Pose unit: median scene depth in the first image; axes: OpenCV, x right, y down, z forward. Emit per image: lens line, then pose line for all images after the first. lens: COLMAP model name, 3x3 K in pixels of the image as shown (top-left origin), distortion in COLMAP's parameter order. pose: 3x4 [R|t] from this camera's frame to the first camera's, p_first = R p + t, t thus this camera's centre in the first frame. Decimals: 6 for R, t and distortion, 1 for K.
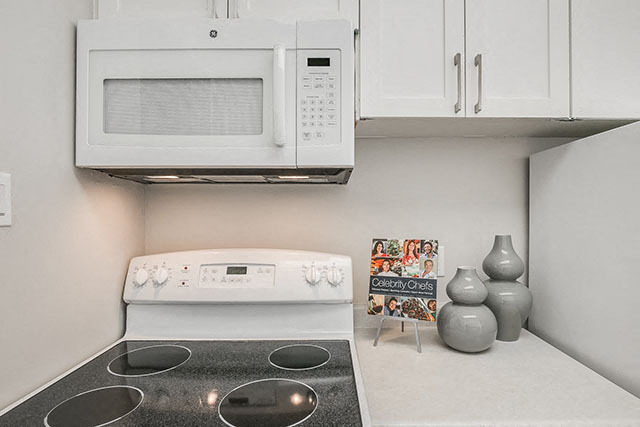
lens RADIAL K [[391.9, 0, 322.2], [0, 391.9, 215.4], [0, 0, 1]] dist [-0.002895, -0.000990]
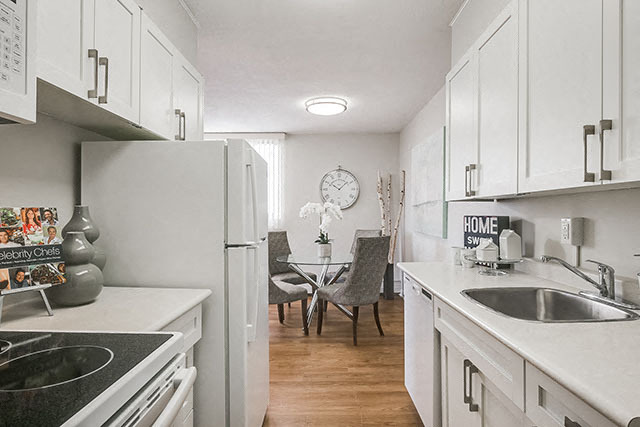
lens RADIAL K [[391.9, 0, 322.2], [0, 391.9, 215.4], [0, 0, 1]] dist [-0.002895, -0.000990]
pose [[-0.003861, -0.000306, 0.999993, -0.759461], [-0.000525, 1.000000, 0.000304, 0.081819], [-0.999992, -0.000524, -0.003861, 0.280387]]
